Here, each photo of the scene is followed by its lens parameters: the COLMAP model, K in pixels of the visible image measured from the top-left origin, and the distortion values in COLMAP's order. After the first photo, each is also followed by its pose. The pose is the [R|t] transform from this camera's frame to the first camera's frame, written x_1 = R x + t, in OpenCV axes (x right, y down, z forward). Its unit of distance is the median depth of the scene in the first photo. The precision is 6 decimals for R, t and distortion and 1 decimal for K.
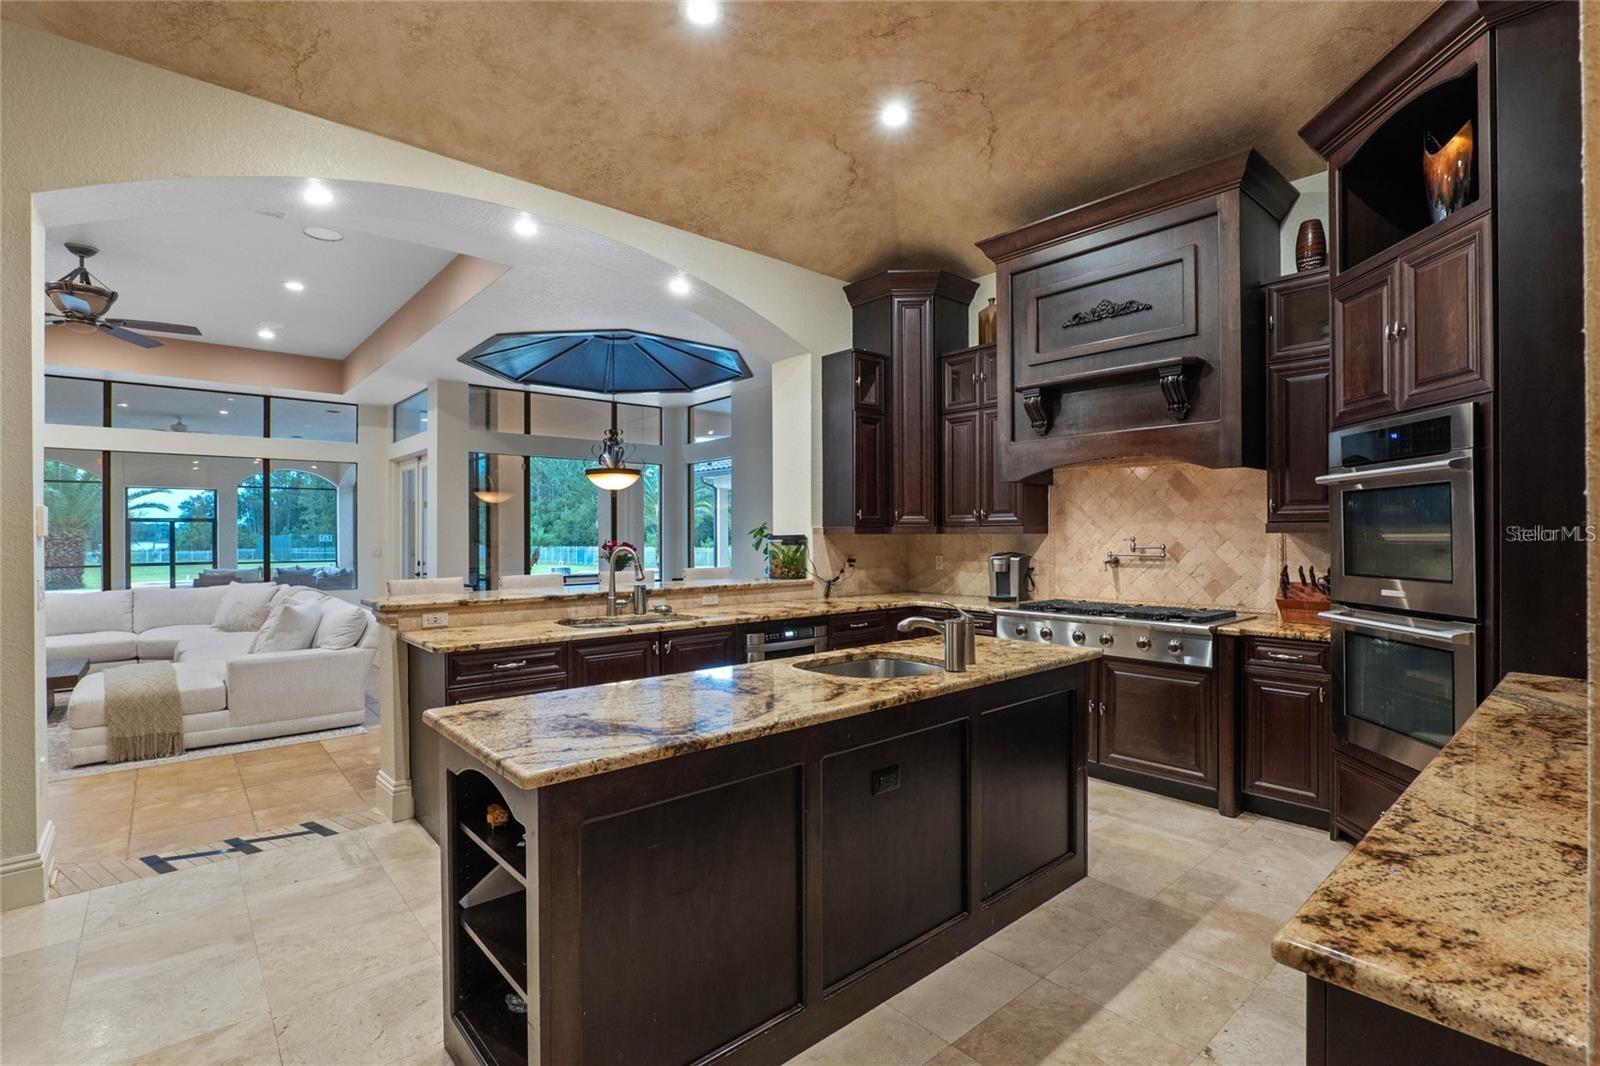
lens RADIAL K [[743.0, 0, 800.0], [0, 743.0, 533.0], [0, 0, 1]] dist [-0.015475, -0.000385]
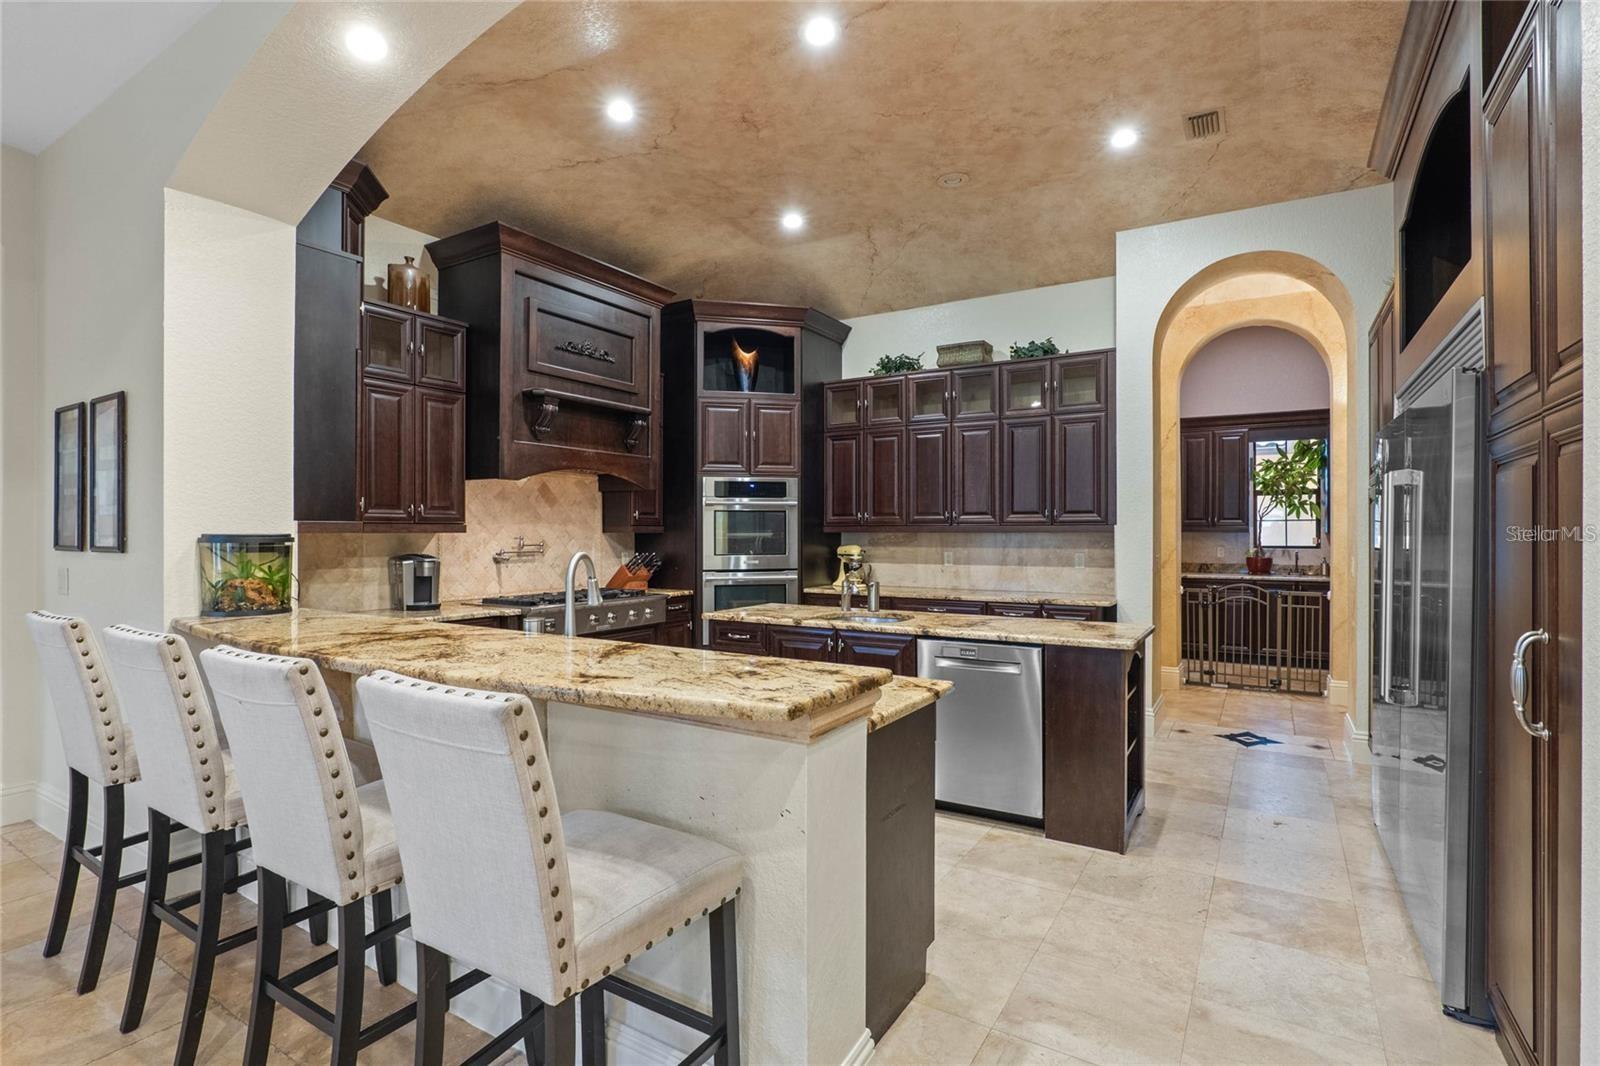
lens RADIAL K [[768.1, 0, 800.0], [0, 768.1, 533.0], [0, 0, 1]] dist [-0.000821, -0.000075]
pose [[-0.297933, 0.001209, 0.954586, -0.826734], [-0.000267, 0.999999, -0.001350, 0.002457], [-0.954587, -0.000657, -0.297933, 0.960470]]
